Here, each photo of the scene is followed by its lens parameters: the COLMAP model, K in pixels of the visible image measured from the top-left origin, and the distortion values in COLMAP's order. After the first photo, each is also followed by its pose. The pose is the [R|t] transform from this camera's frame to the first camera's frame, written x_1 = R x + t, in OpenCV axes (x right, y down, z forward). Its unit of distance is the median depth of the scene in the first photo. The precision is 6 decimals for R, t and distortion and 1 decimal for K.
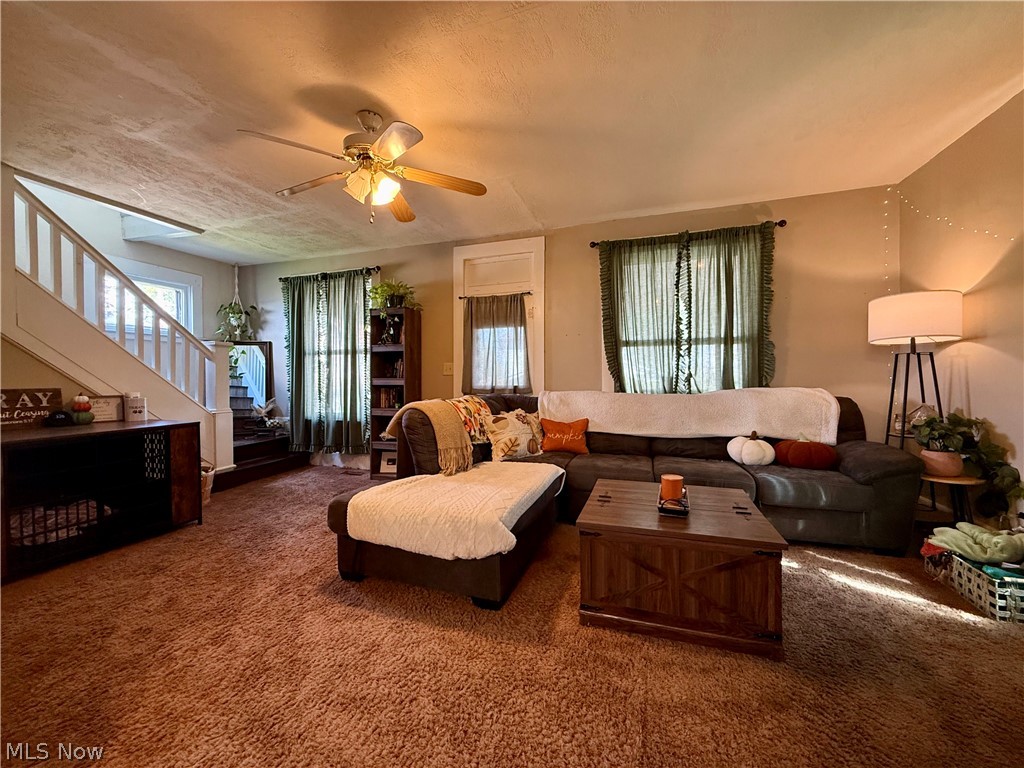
lens RADIAL K [[407.5, 0, 506.2], [0, 407.5, 383.0], [0, 0, 1]] dist [-0.000457, -0.000179]
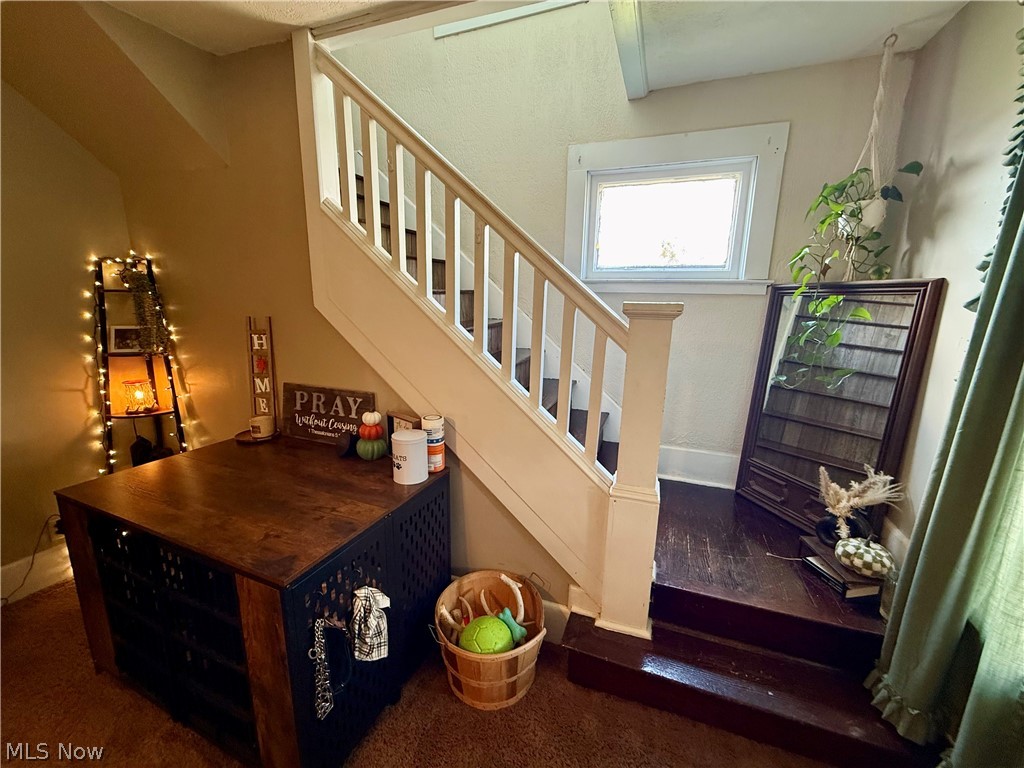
lens RADIAL K [[407.5, 0, 511.9], [0, 407.5, 389.8], [0, 0, 1]] dist [-0.000457, -0.000179]
pose [[-0.041170, 0.224493, -0.973606, -0.311205], [-0.029059, 0.973751, 0.225755, -0.094165], [0.998729, 0.037586, -0.033566, 0.808062]]
